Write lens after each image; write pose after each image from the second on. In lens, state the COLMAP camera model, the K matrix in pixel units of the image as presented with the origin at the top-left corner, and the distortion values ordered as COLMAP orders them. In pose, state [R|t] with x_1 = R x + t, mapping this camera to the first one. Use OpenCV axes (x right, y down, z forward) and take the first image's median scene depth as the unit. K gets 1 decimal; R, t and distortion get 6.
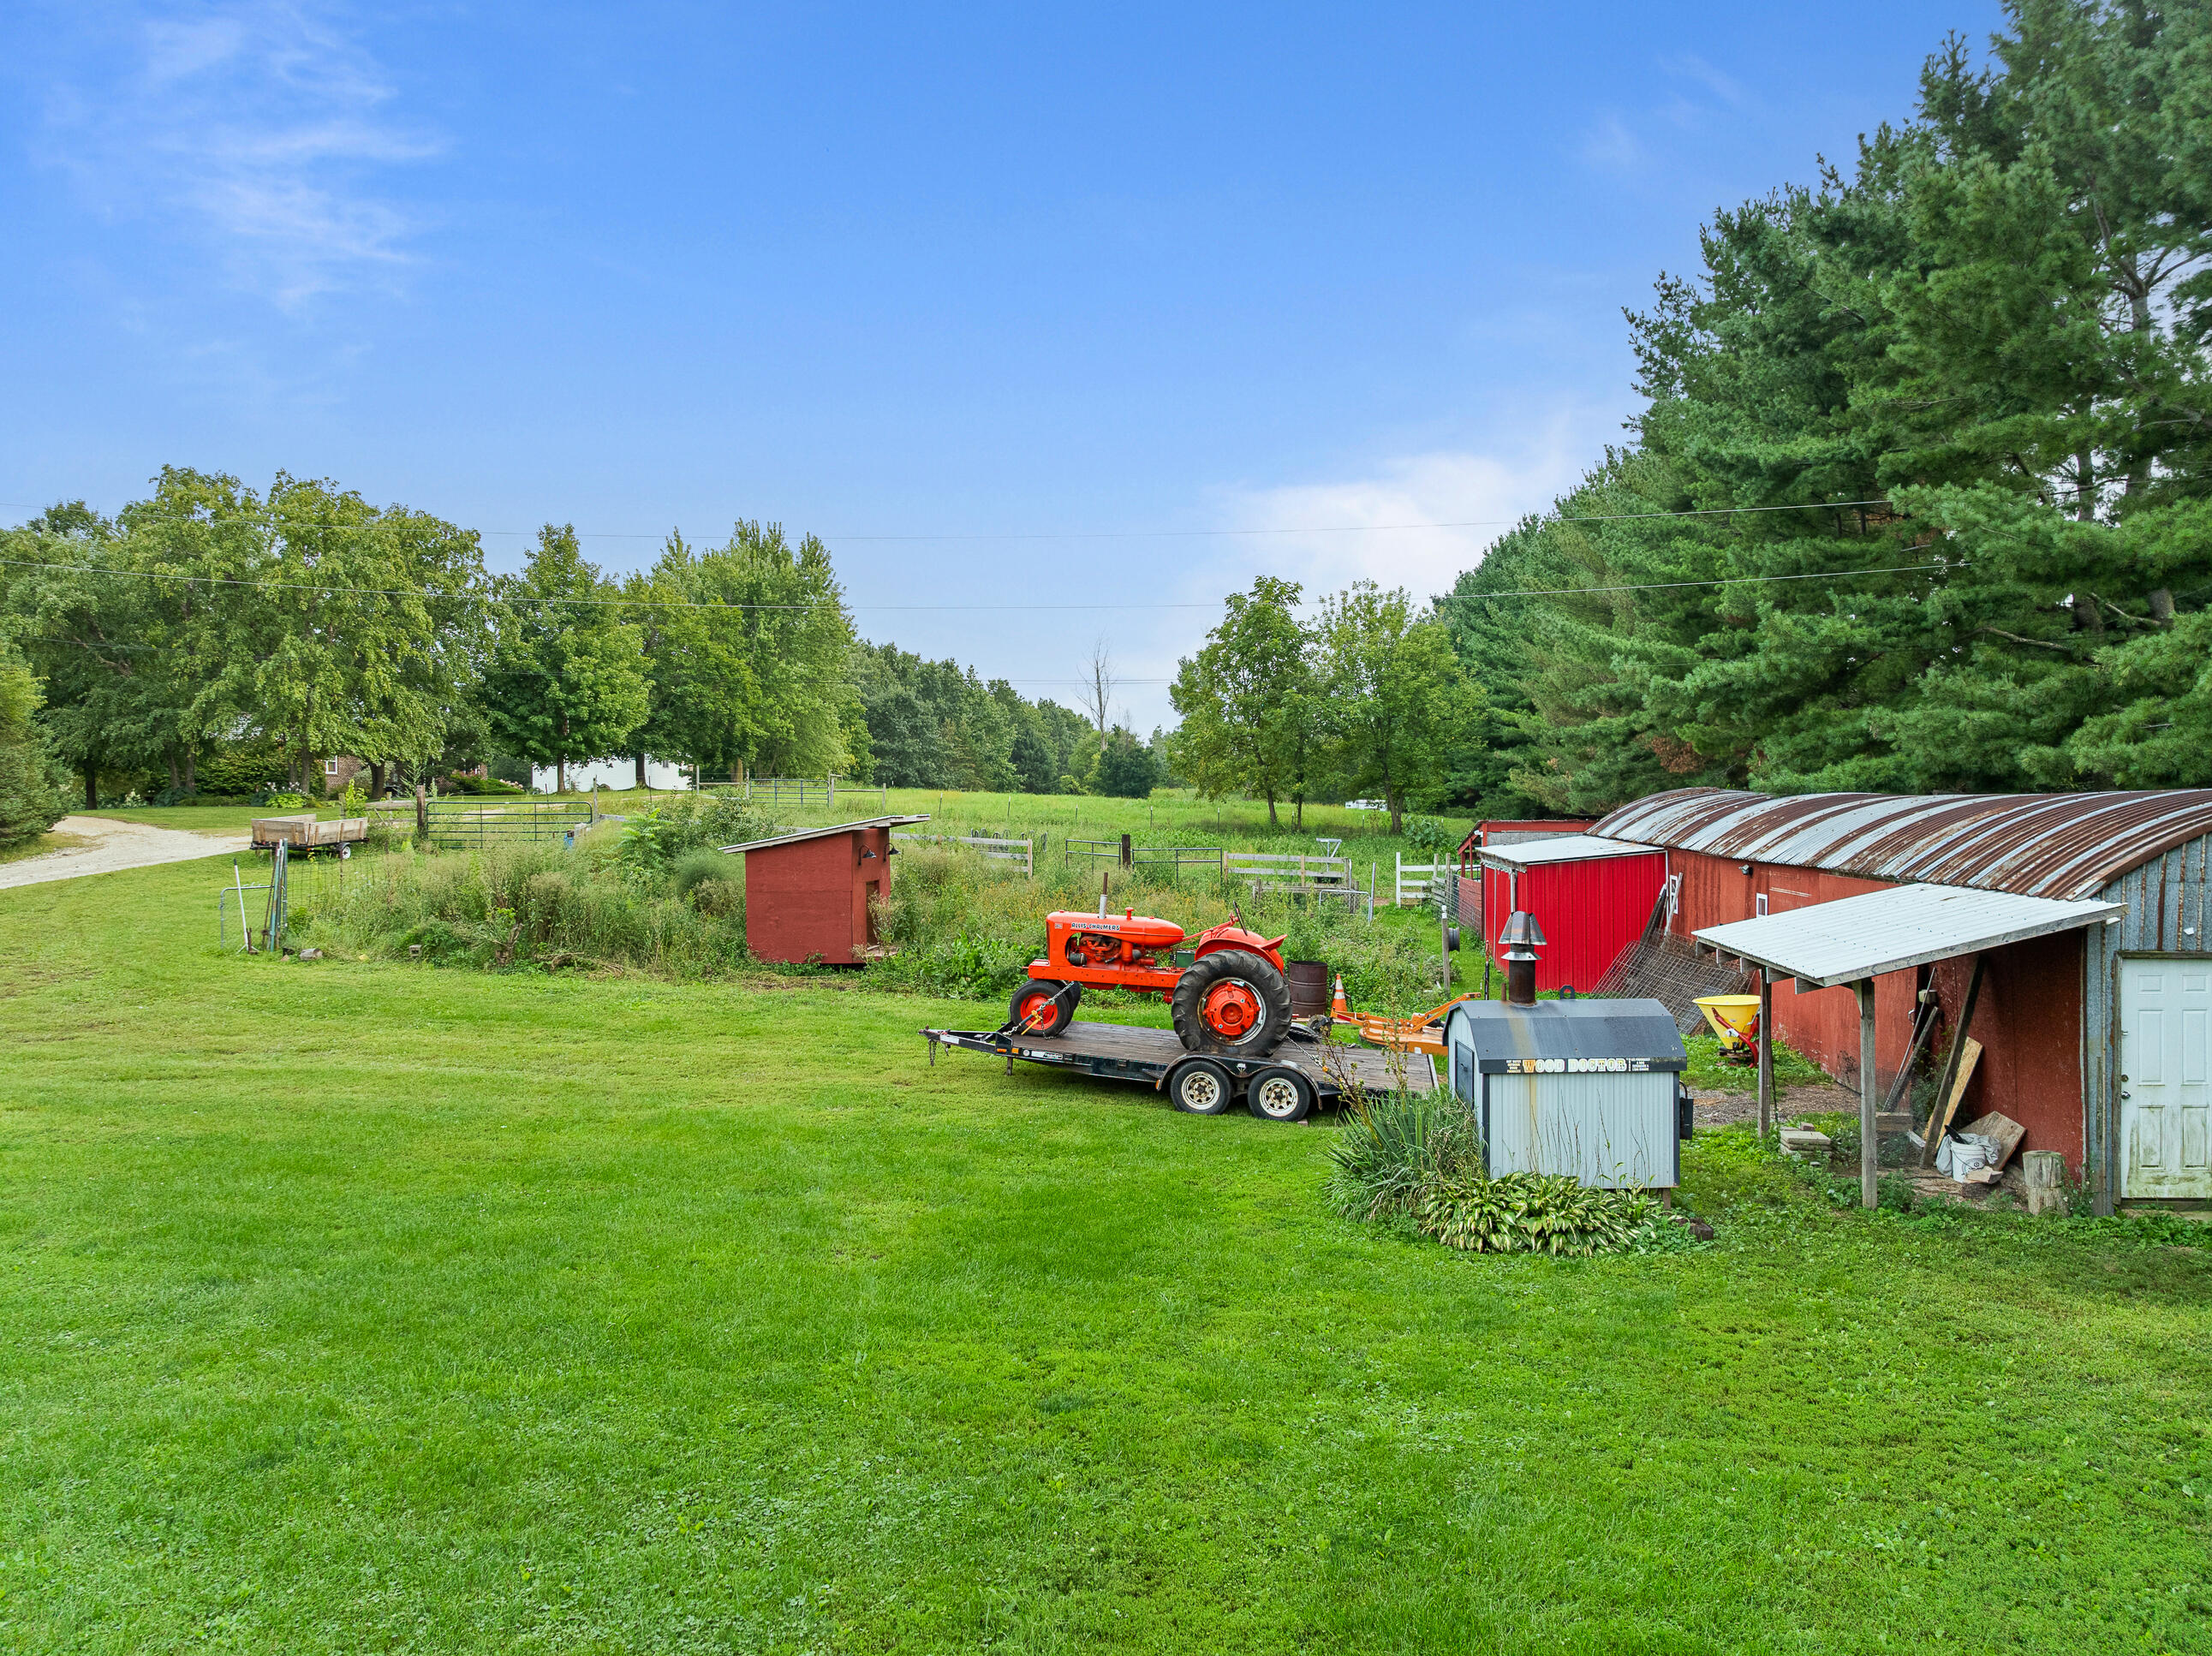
lens RADIAL K [[1578.4, 0, 1095.4], [0, 1578.4, 845.3], [0, 0, 1]] dist [-0.039962, 0.006029]
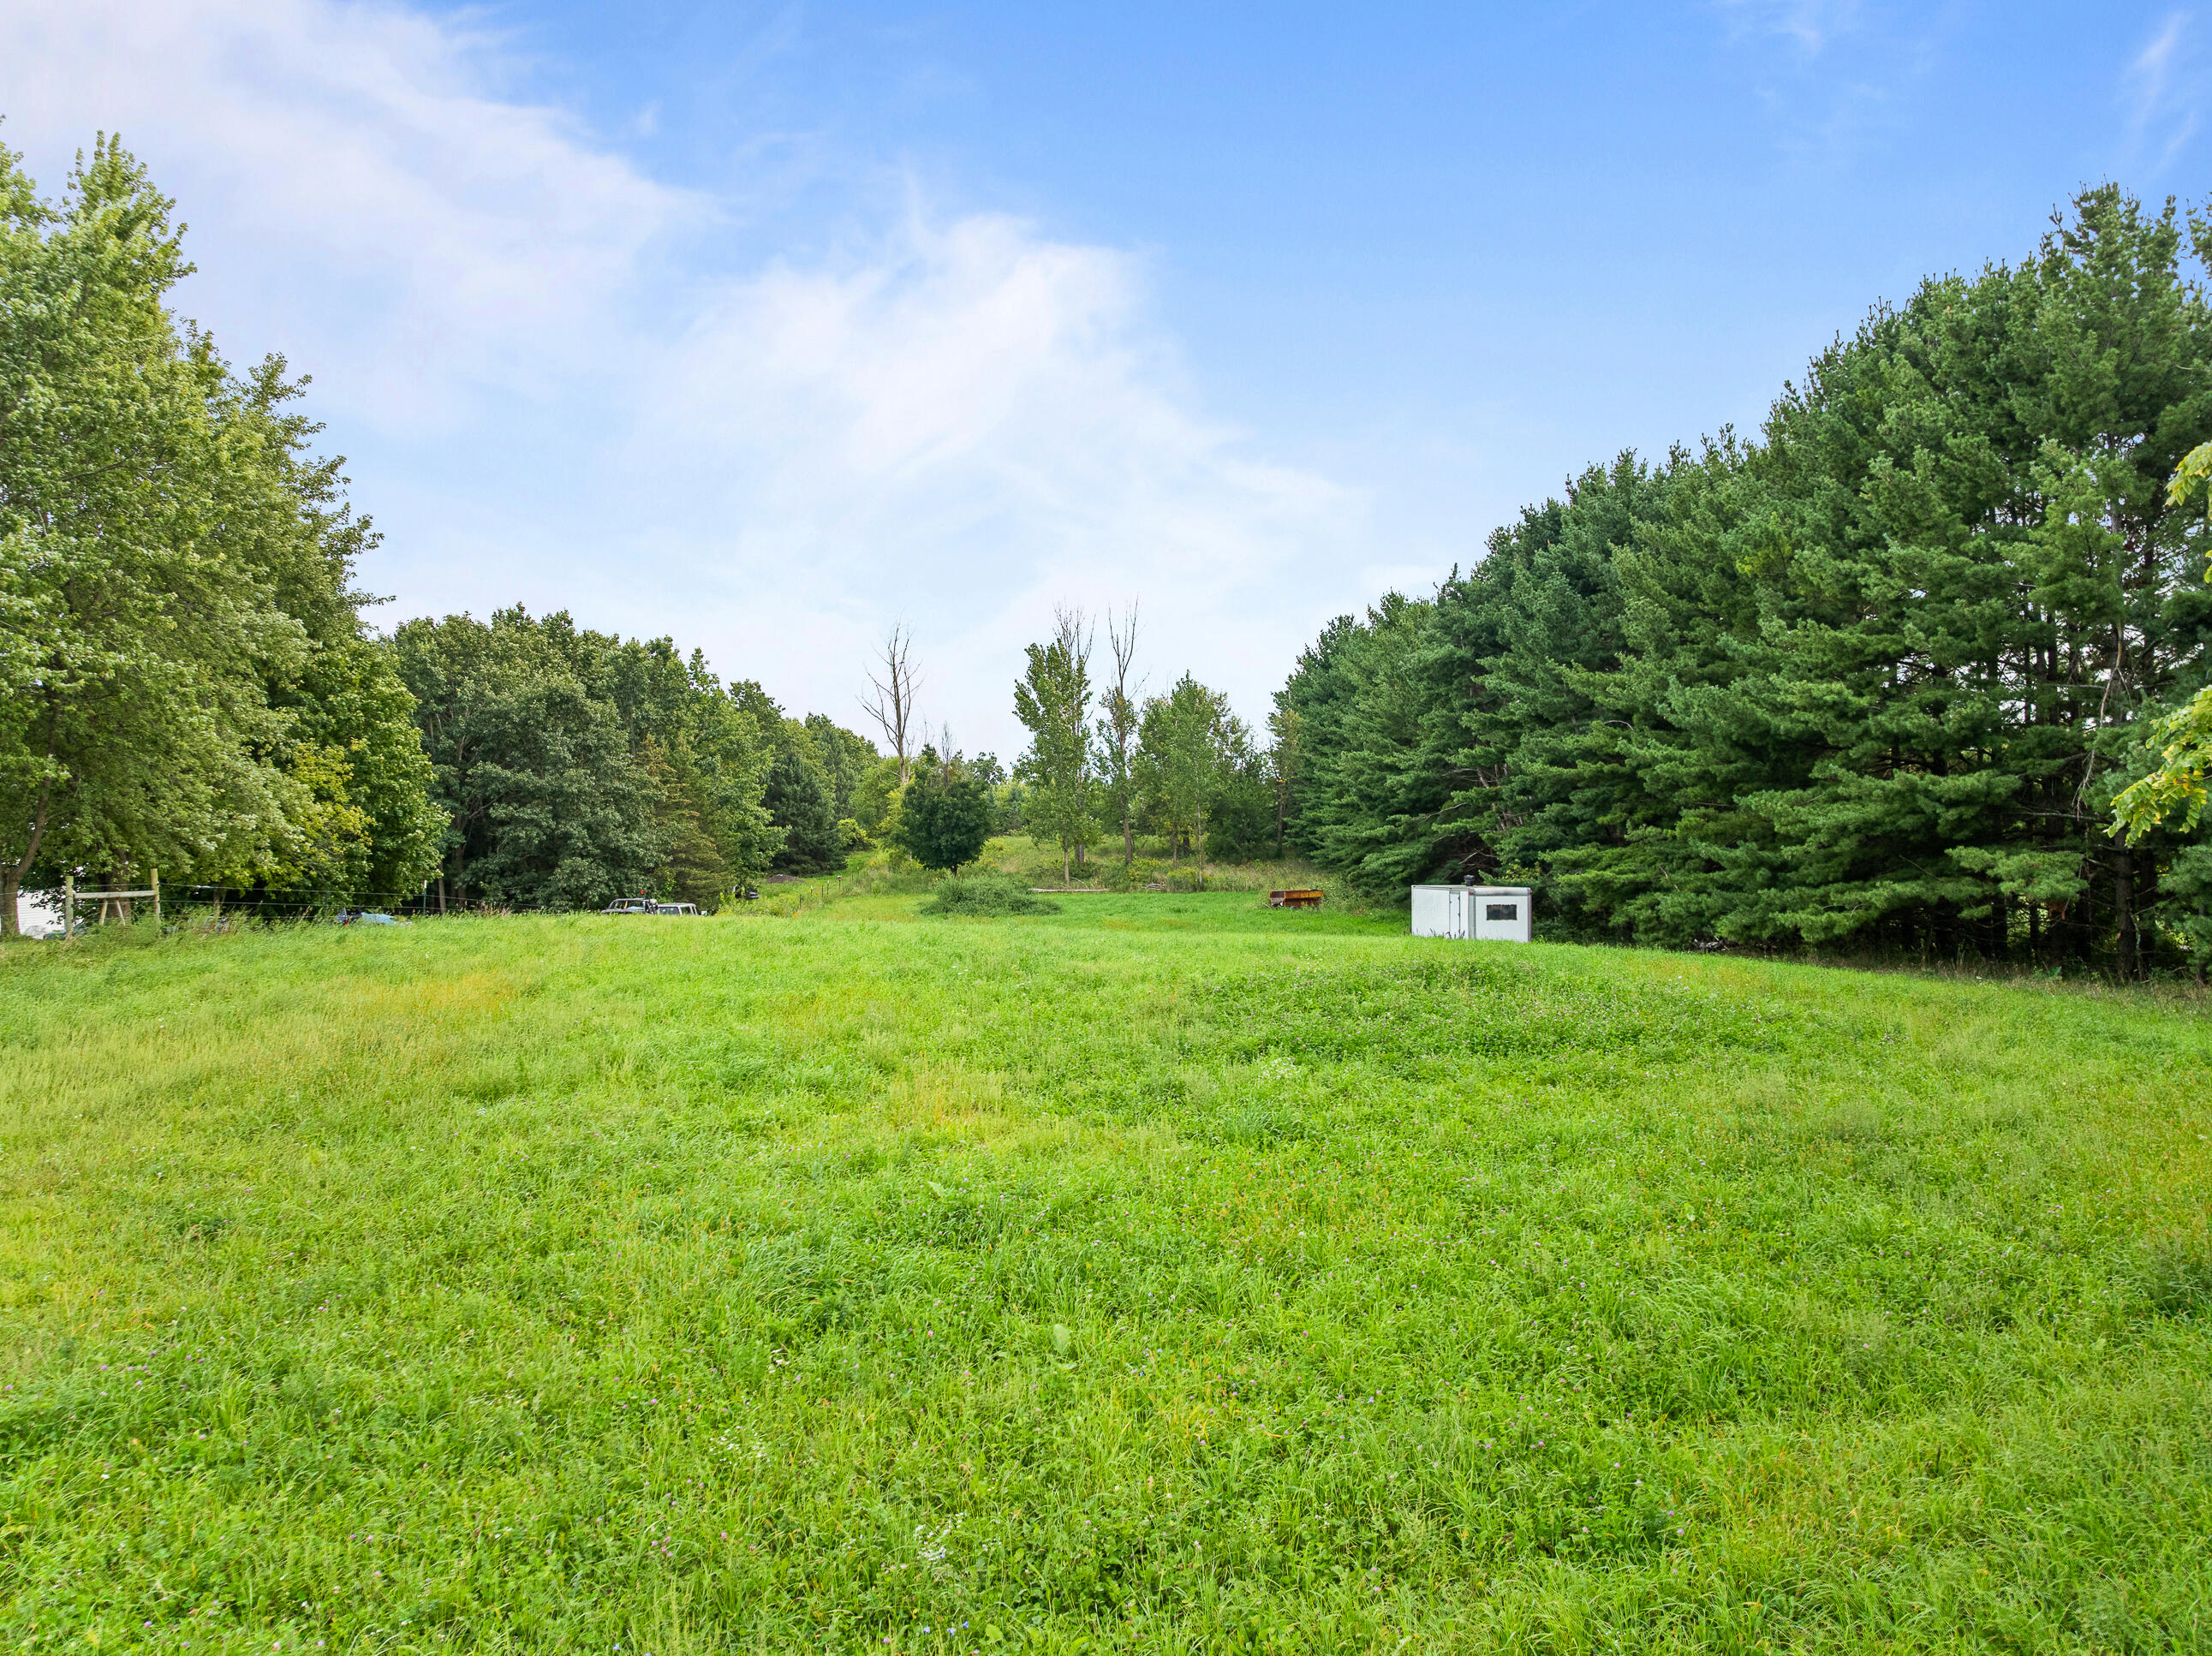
lens RADIAL K [[1578.4, 0, 1098.3], [0, 1578.4, 813.3], [0, 0, 1]] dist [-0.039962, 0.006029]
pose [[0.989035, -0.007176, 0.147505, -0.045765], [0.012911, 0.999196, -0.037959, -0.076022], [-0.147114, 0.039448, 0.988333, 1.138104]]
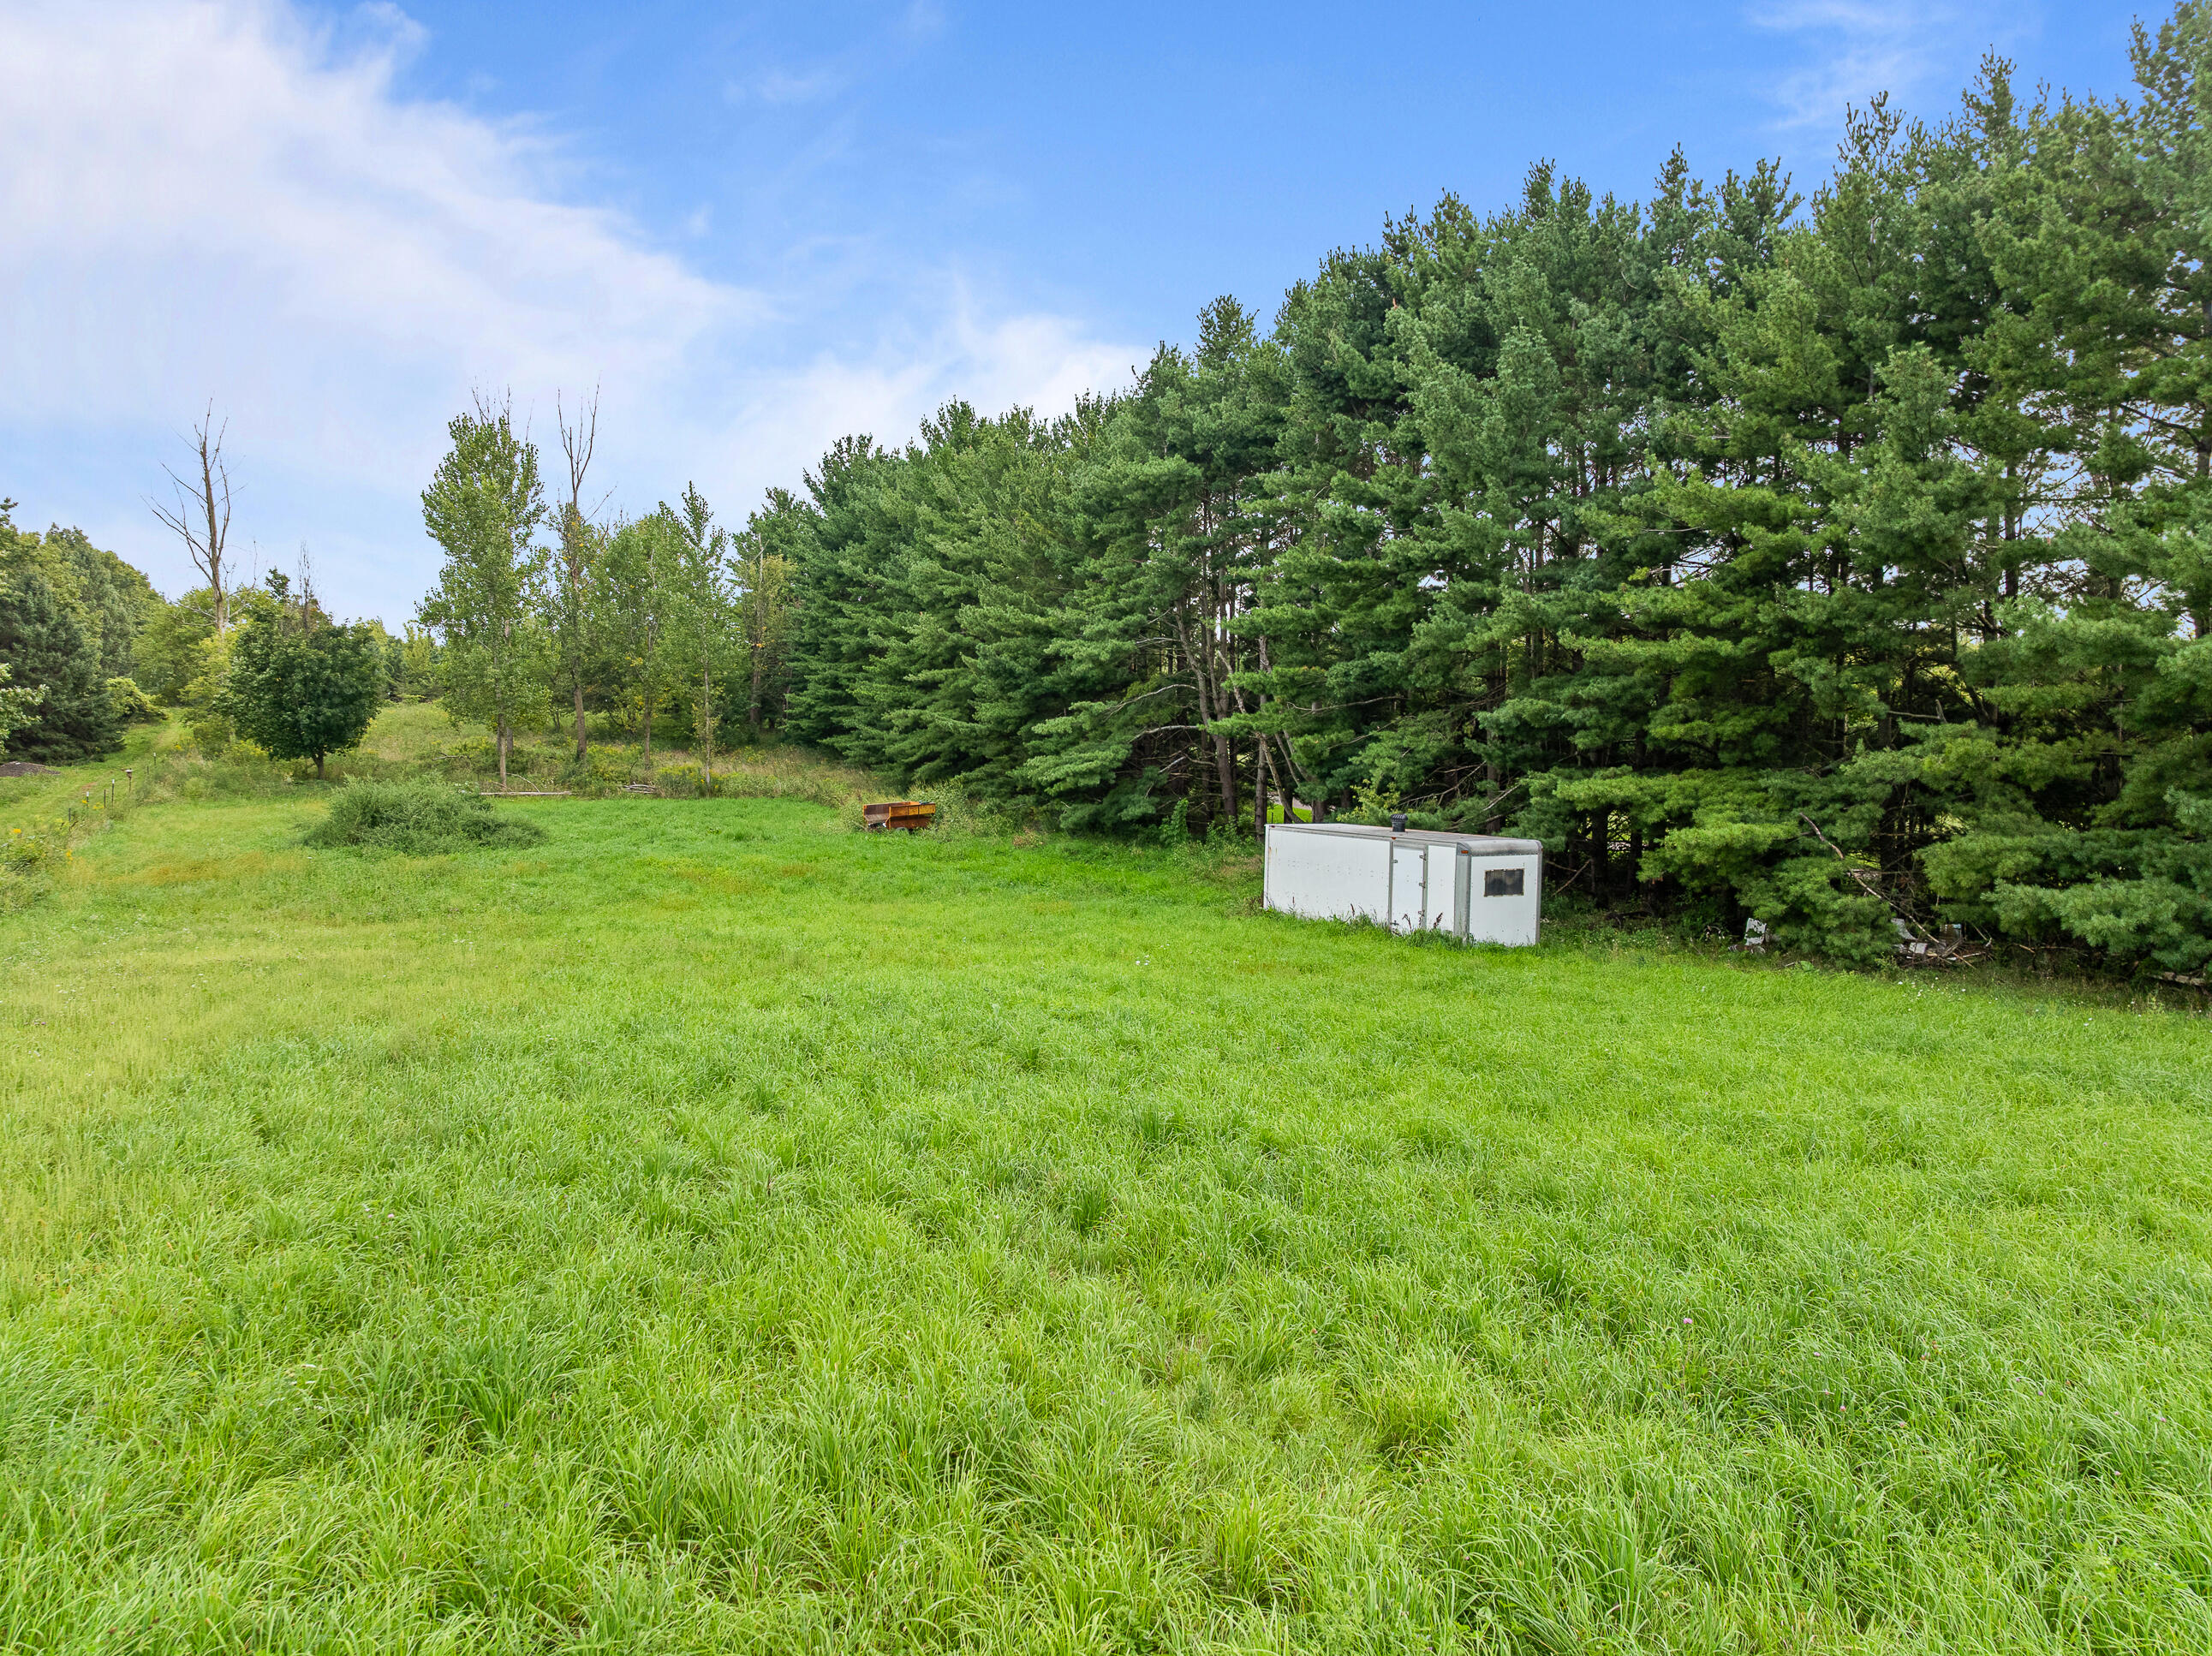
lens RADIAL K [[1578.4, 0, 1101.9], [0, 1578.4, 816.8], [0, 0, 1]] dist [-0.039962, 0.006029]
pose [[0.841751, -0.024338, 0.539316, -0.094552], [-0.002095, 0.998829, 0.048344, -0.102149], [-0.539861, -0.041824, 0.840714, 1.701844]]
